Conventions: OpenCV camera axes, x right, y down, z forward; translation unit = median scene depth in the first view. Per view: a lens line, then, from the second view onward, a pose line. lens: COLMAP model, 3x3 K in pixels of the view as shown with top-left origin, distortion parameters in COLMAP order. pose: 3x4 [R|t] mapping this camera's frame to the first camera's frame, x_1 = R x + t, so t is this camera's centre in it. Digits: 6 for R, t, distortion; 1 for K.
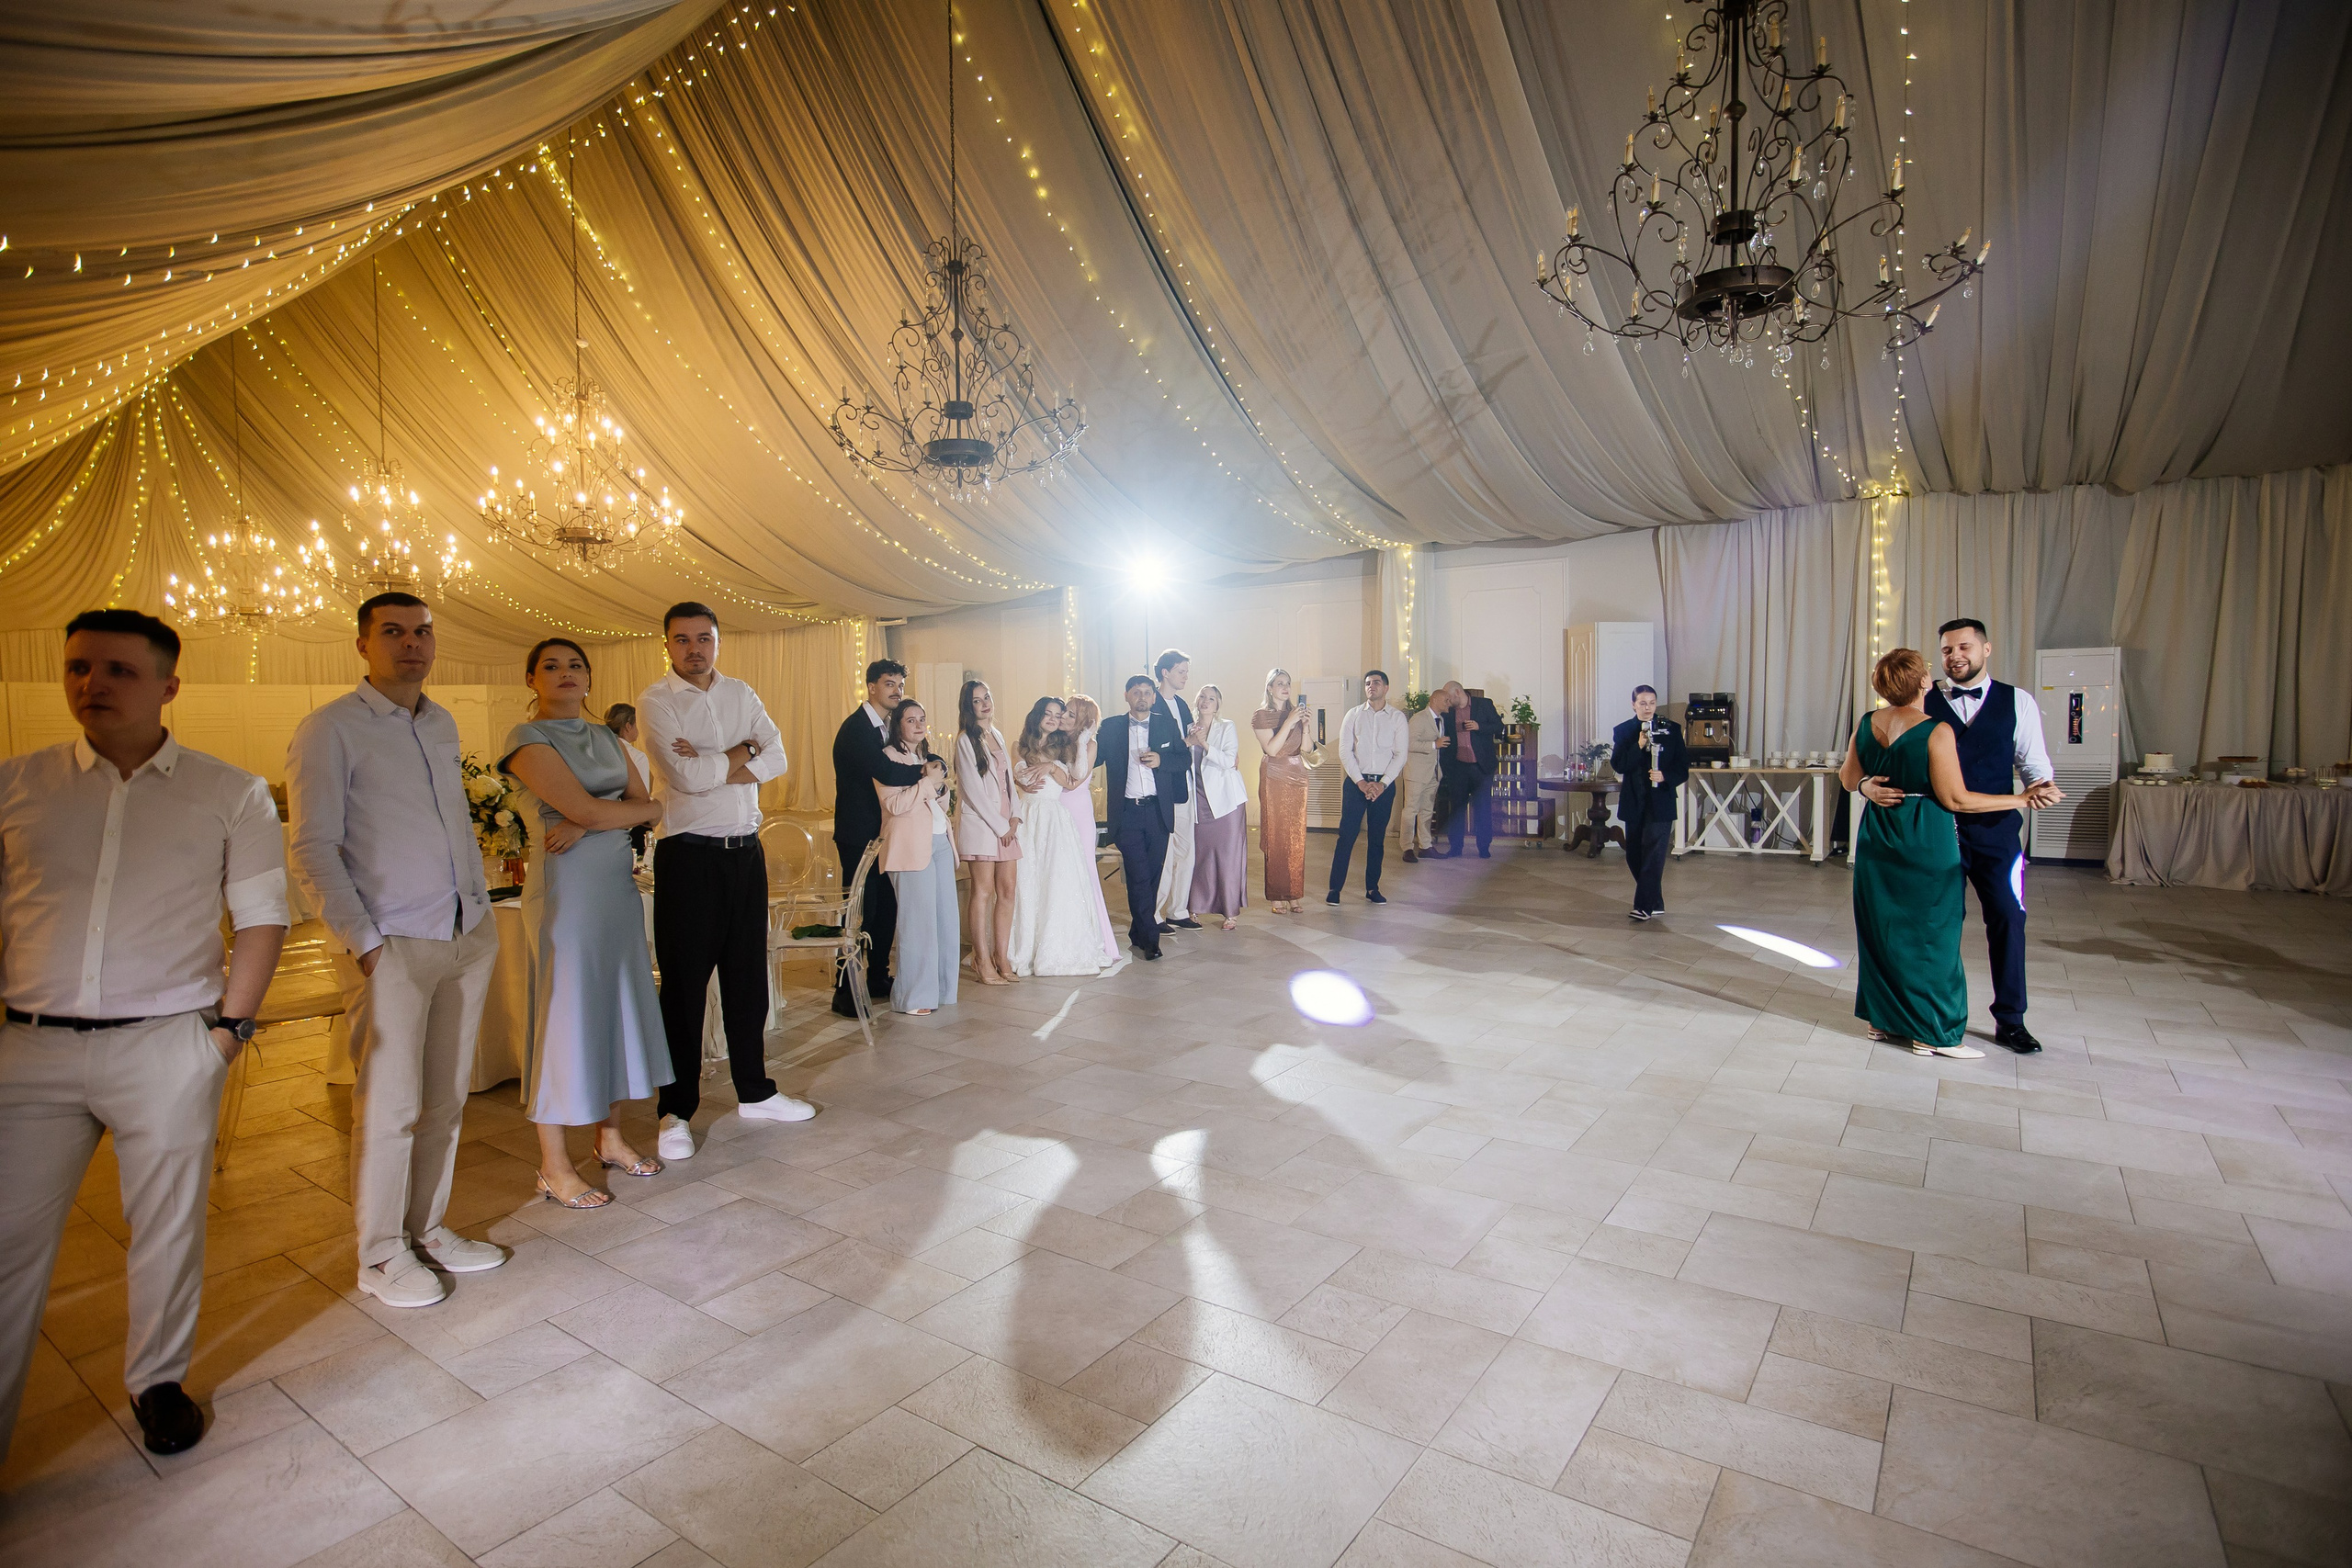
lens RADIAL K [[1216.7, 0, 1147.3], [0, 1216.7, 782.4], [0, 0, 1]] dist [-0.034168, 0.022636]
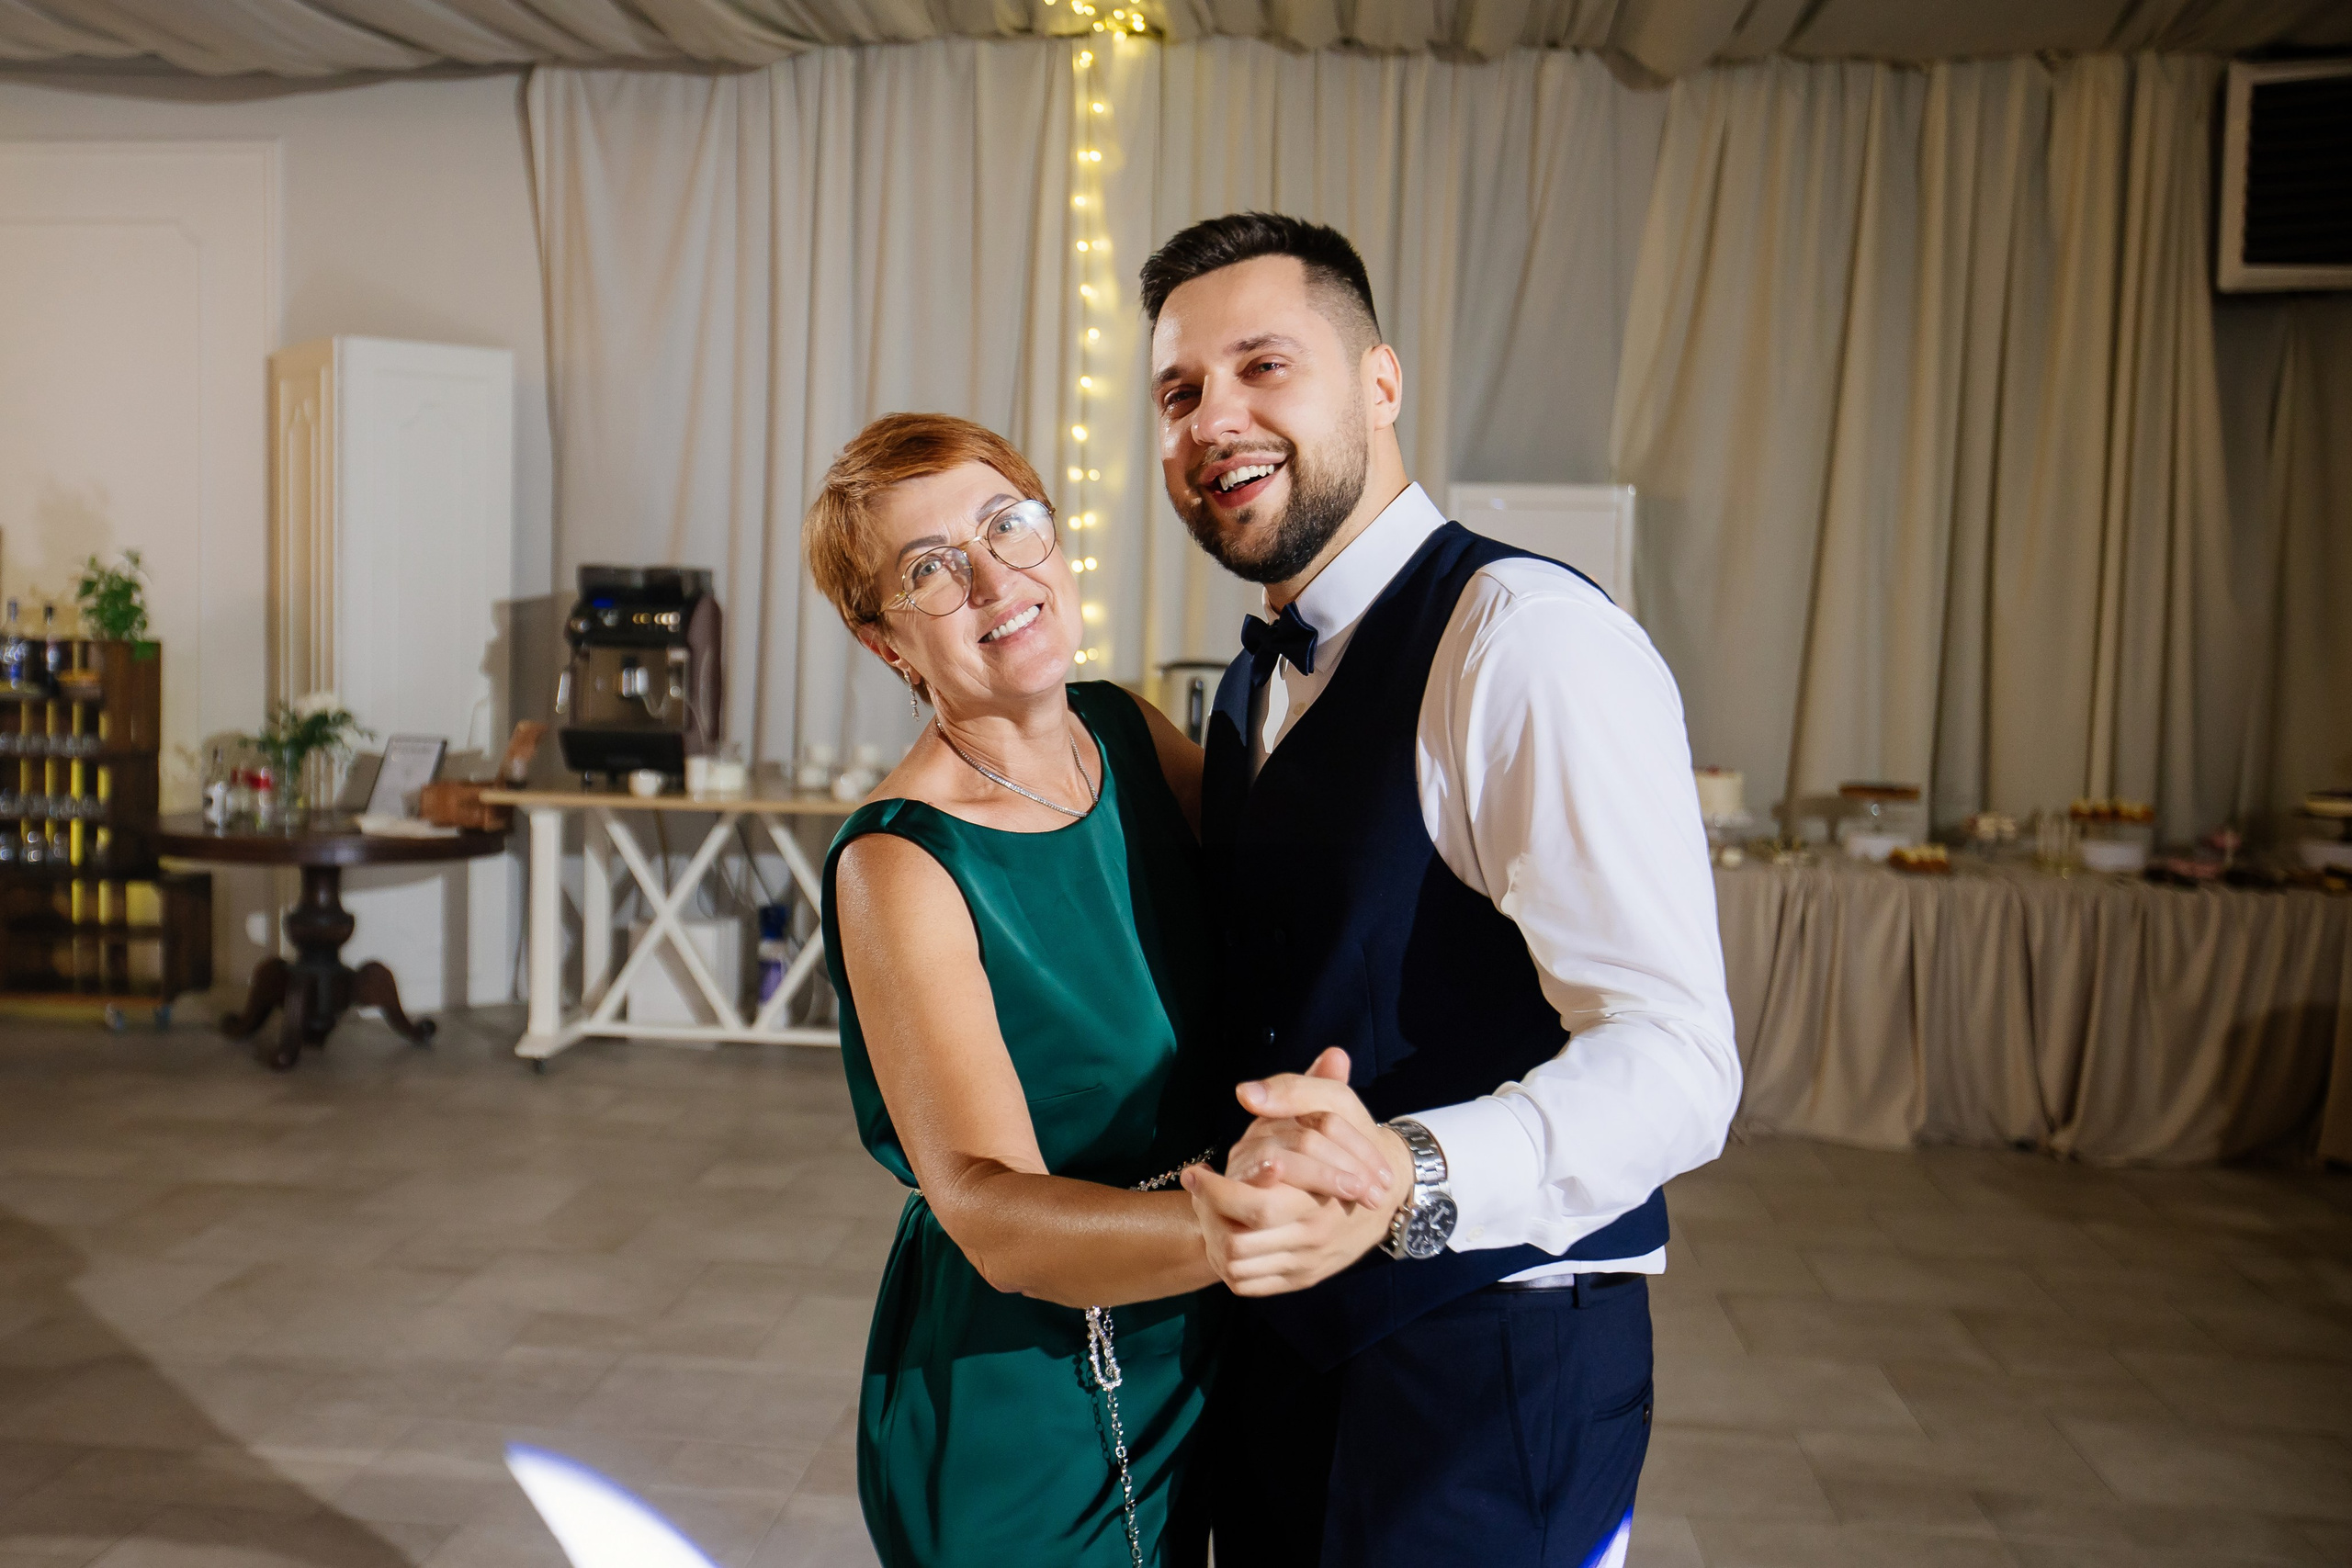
lens RADIAL K [[2631.1, 0, 926.0], [0, 2631.1, 746.3], [0, 0, 1]] dist [-0.010743, 0.186529]
pose [[0.897456, 0.010443, 0.440981, 0.235201], [-0.012285, 0.999924, 0.001323, -0.028592], [-0.440933, -0.006605, 0.897516, 0.339865]]
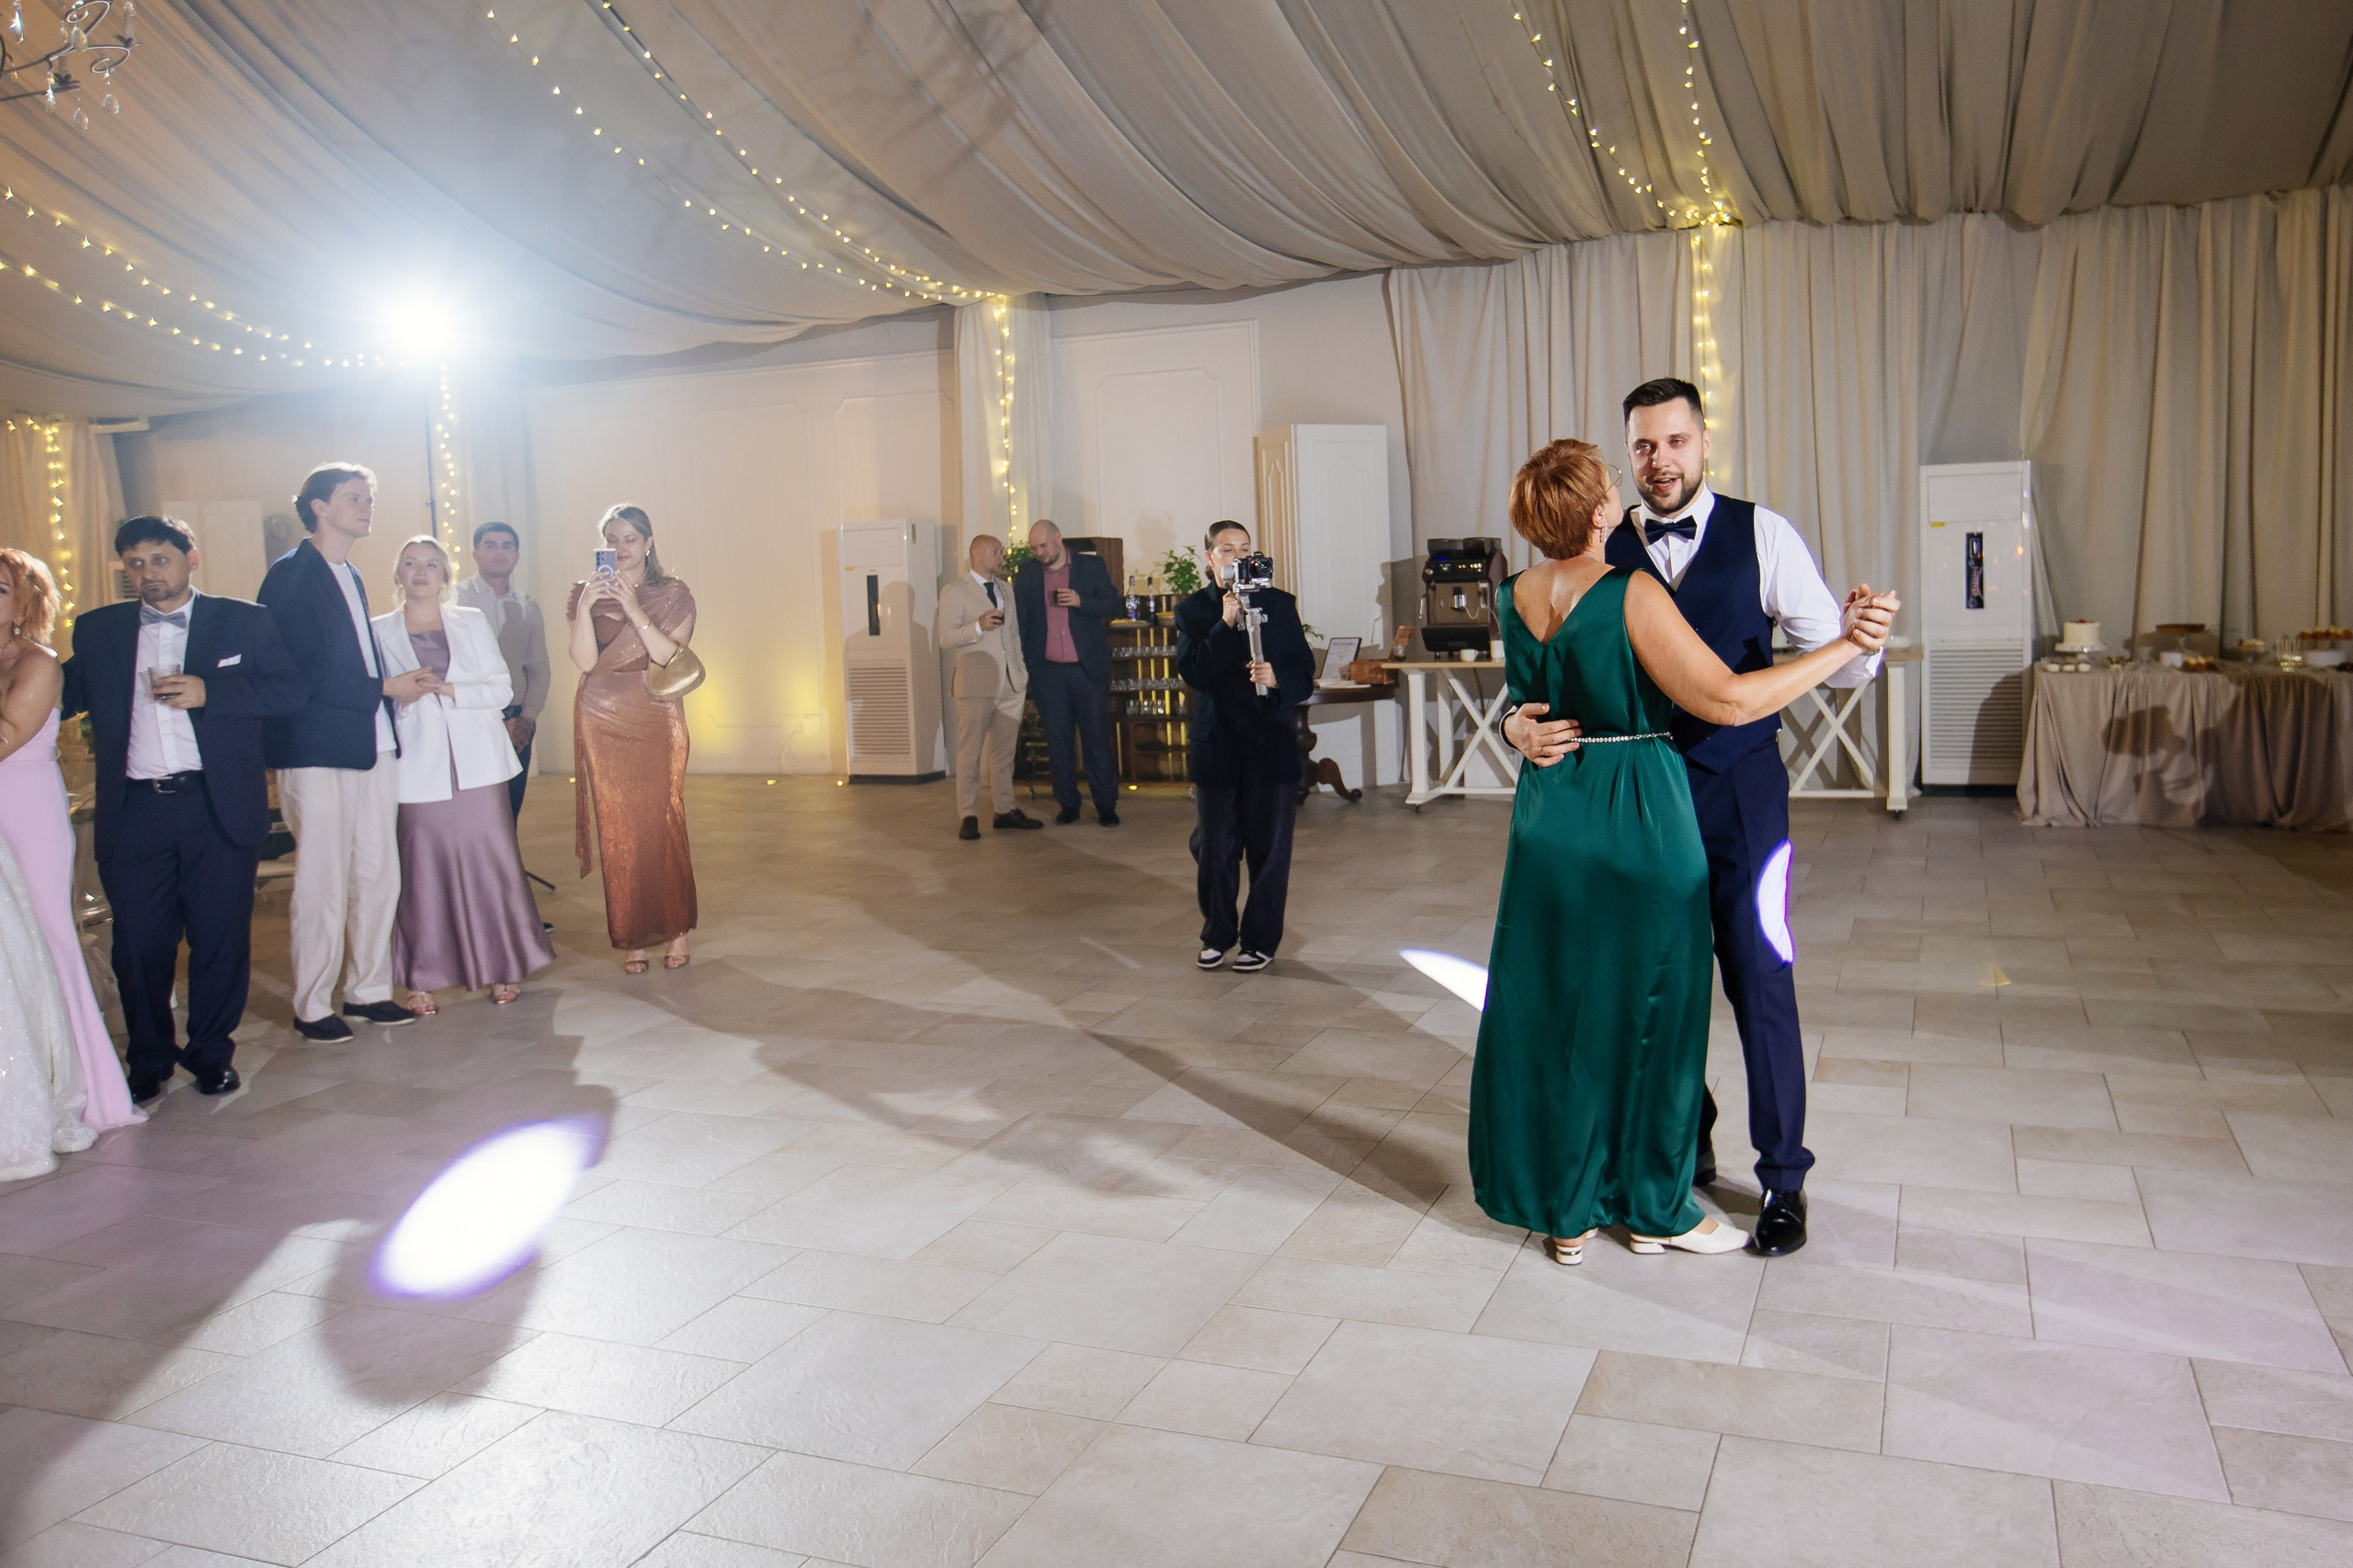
lens RADIAL K [[1770.4, 0, 1303.4], [0, 1770.4, 687.0], [0, 0, 1]] dist [-0.045284, 0.094235]
pose [[0.966801, -0.032086, 0.253509, 0.170949], [0.030864, 0.999485, 0.008797, -0.009476], [-0.253661, -0.000681, 0.967293, 0.161989]]
